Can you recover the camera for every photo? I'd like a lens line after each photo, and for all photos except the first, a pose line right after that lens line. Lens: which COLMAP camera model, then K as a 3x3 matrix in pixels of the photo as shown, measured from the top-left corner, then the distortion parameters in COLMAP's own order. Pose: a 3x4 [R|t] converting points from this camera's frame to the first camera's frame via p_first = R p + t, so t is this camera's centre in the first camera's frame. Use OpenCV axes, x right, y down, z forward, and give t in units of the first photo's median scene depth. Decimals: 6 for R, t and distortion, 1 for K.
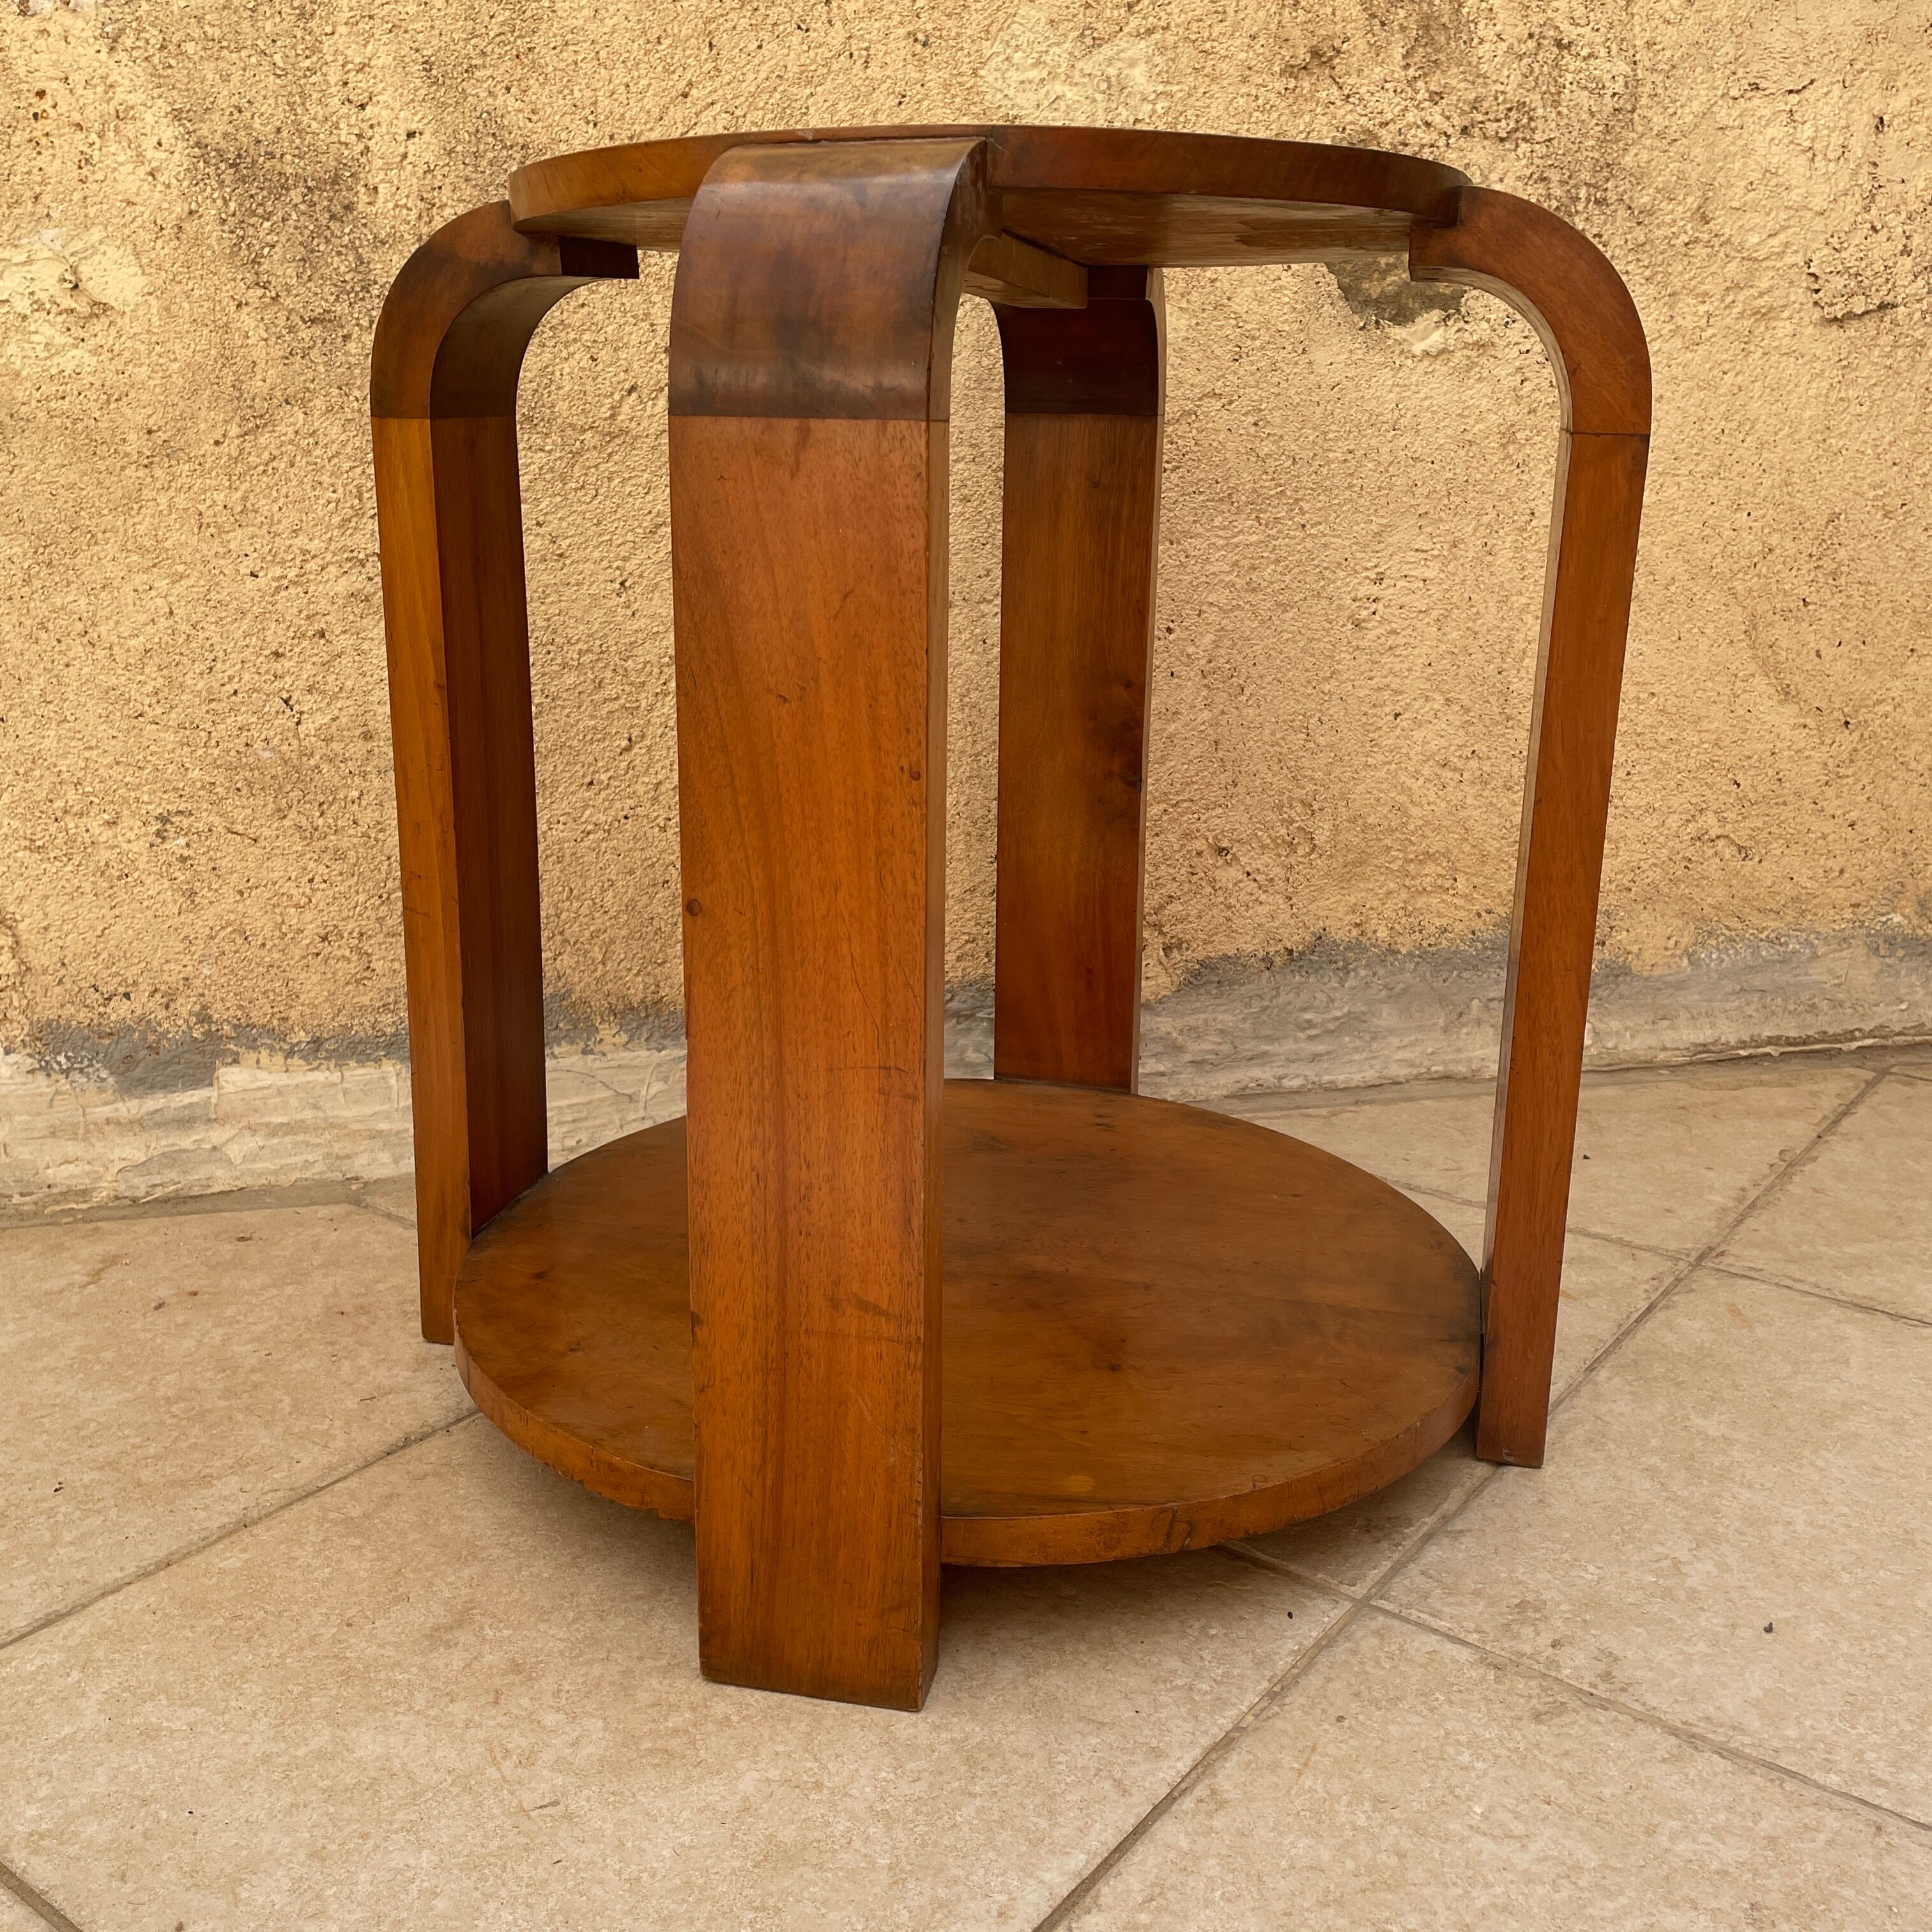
lens RADIAL K [[1983.1, 0, 975.0], [0, 1983.1, 925.9], [0, 0, 1]] dist [0.040826, 0.000000]
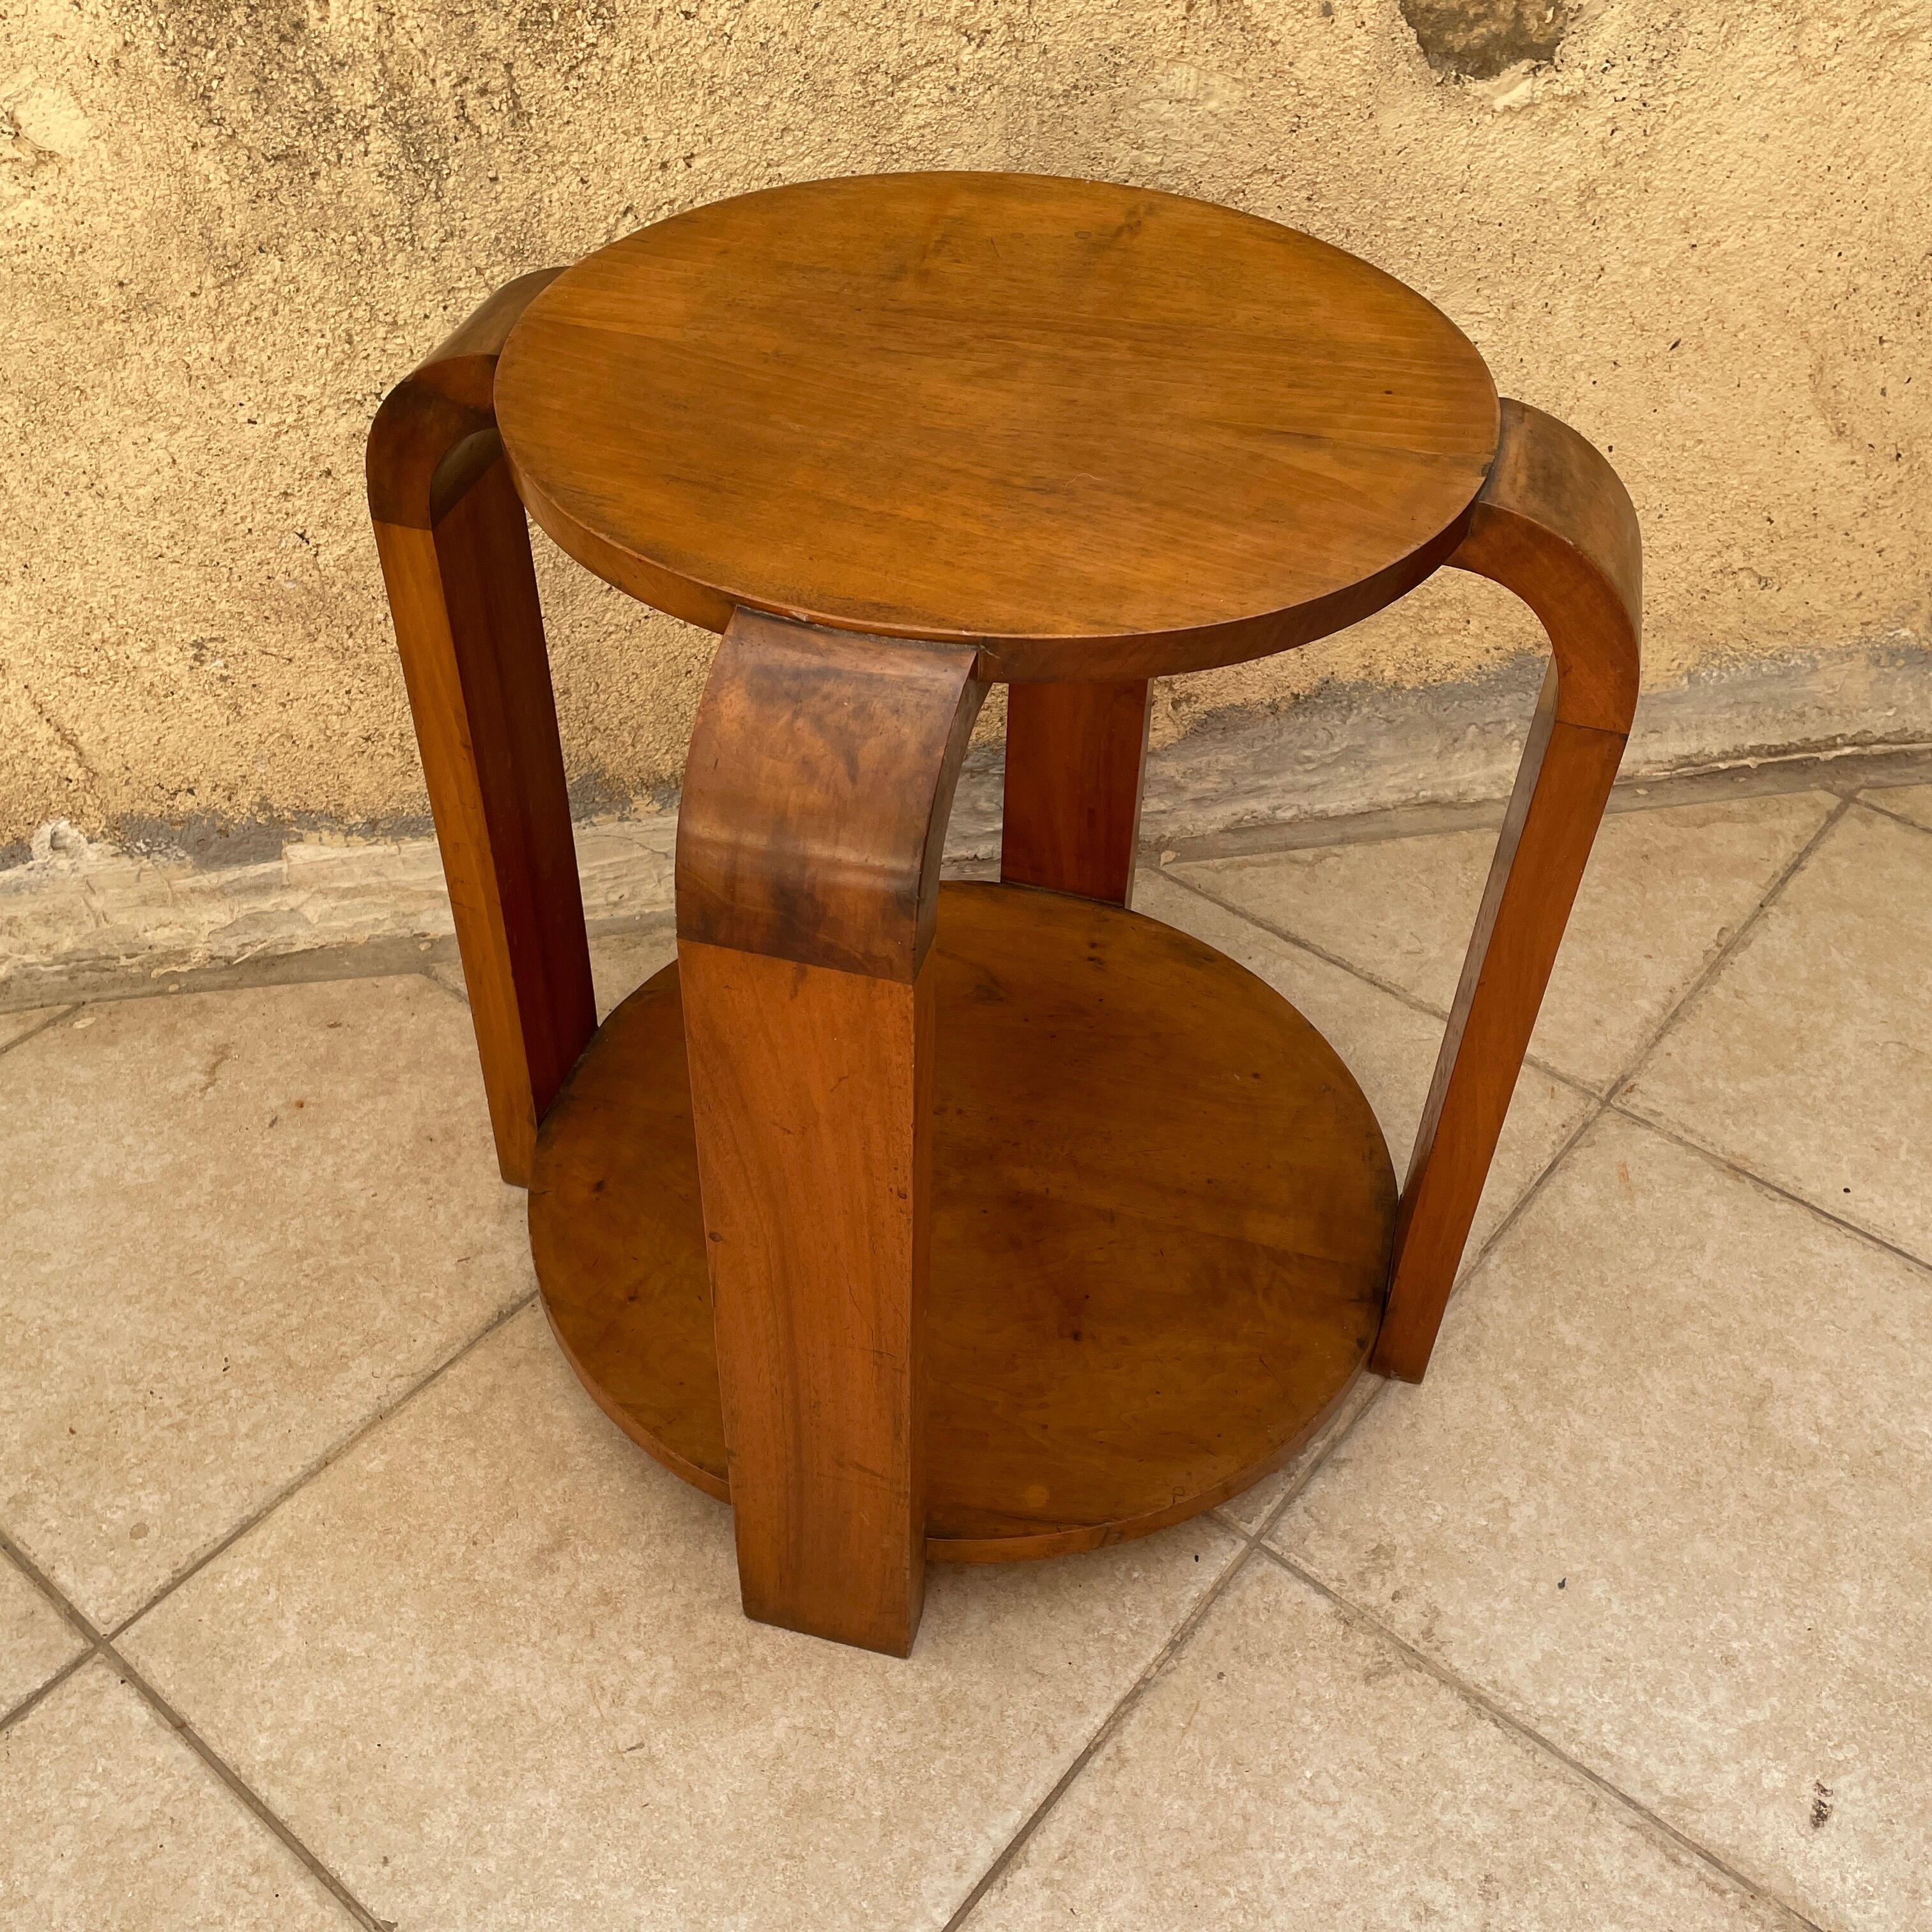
lens RADIAL K [[1983.1, 0, 990.4], [0, 1983.1, 955.0], [0, 0, 1]] dist [0.040826, 0.000000]
pose [[0.999446, 0.032631, -0.006575, 0.013192], [-0.025748, 0.883045, 0.468582, -0.407403], [0.021096, -0.468153, 0.883396, 0.024577]]
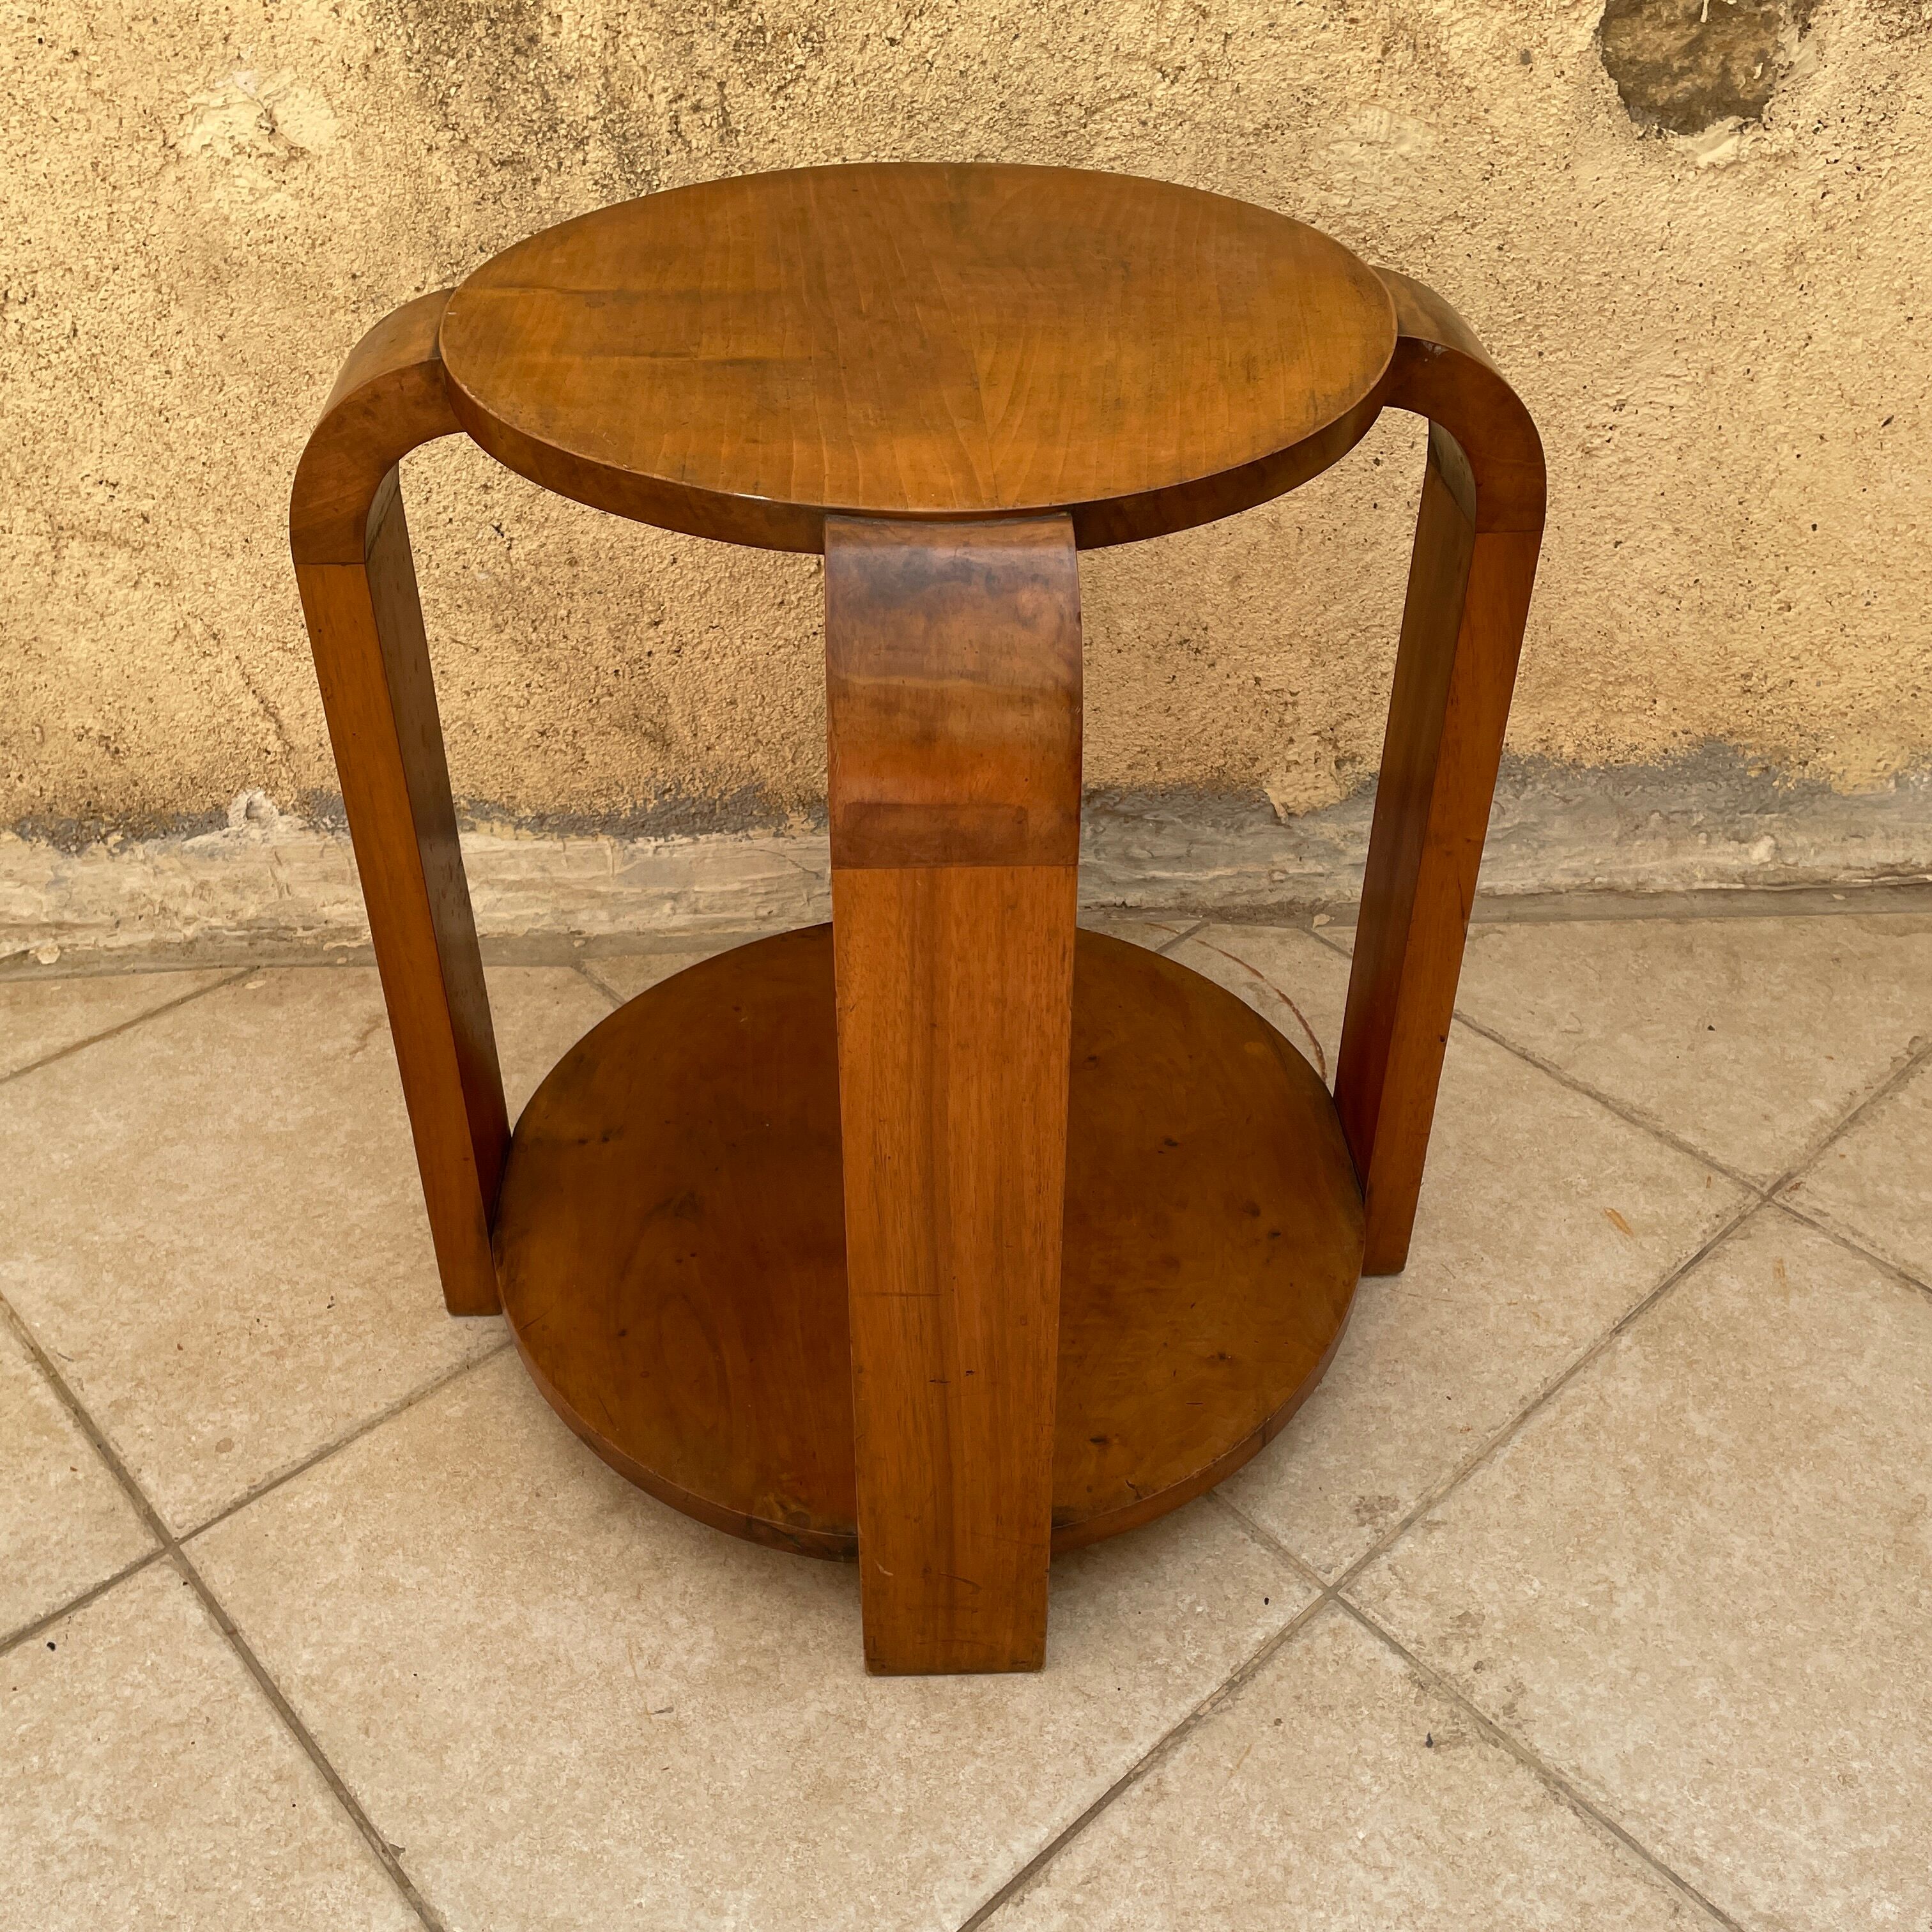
lens RADIAL K [[1983.1, 0, 961.5], [0, 1983.1, 949.0], [0, 0, 1]] dist [0.040826, 0.000000]
pose [[0.983956, 0.110155, -0.140342, 0.068124], [-0.046993, 0.918871, 0.391750, -0.333894], [0.172110, -0.378869, 0.909305, 0.002078]]
